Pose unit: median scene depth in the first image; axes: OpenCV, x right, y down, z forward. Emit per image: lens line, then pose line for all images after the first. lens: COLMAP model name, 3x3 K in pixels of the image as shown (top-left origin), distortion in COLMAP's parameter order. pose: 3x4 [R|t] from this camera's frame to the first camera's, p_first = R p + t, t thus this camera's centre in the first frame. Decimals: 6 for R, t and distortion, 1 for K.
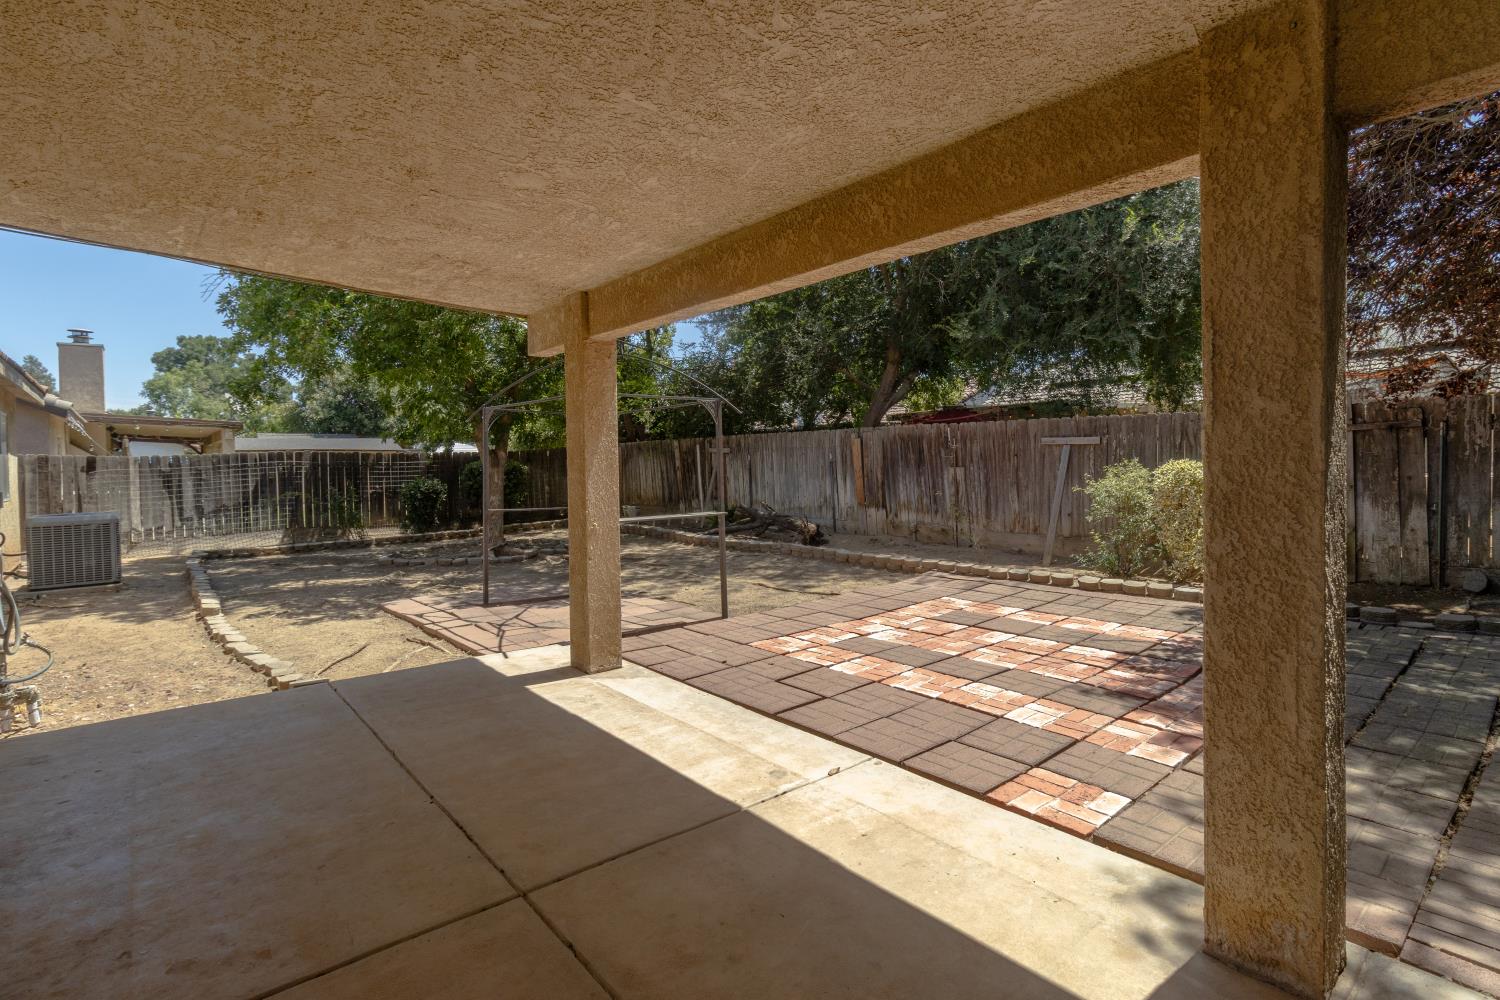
lens RADIAL K [[726.0, 0, 735.7], [0, 726.0, 479.5], [0, 0, 1]] dist [0.000012, -0.000021]
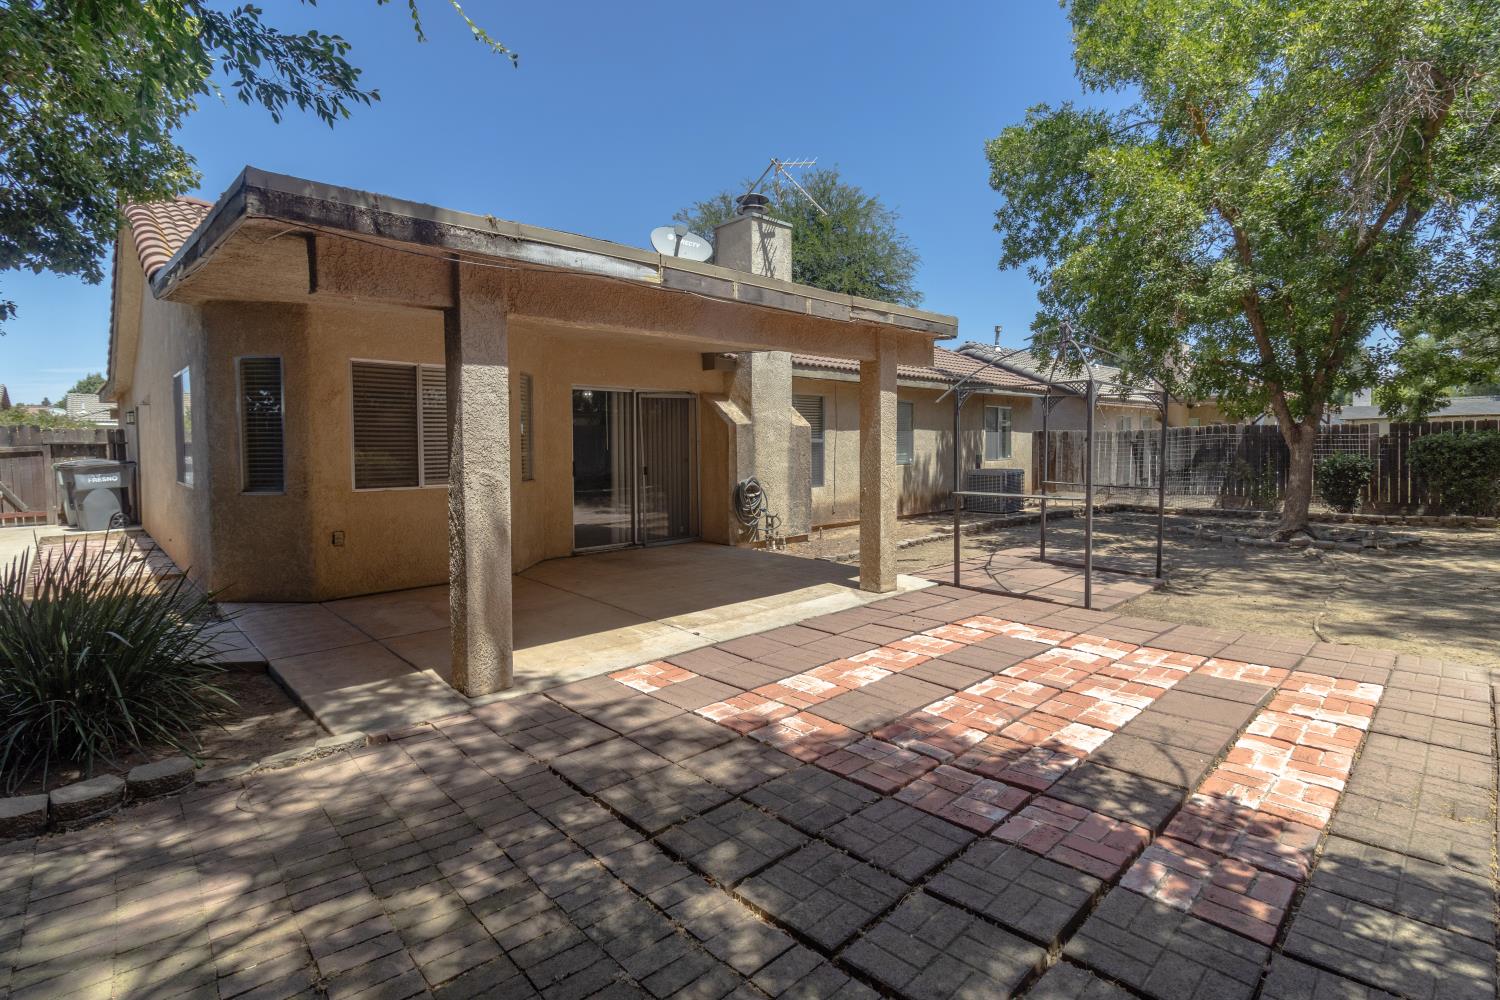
lens RADIAL K [[701.6, 0, 745.6], [0, 701.6, 480.7], [0, 0, 1]] dist [-0.000186, 0.000221]
pose [[0.062755, 0.063574, -0.996002, 0.649339], [-0.006692, 0.997974, 0.063278, -0.025756], [0.998007, 0.002694, 0.063054, 0.370935]]
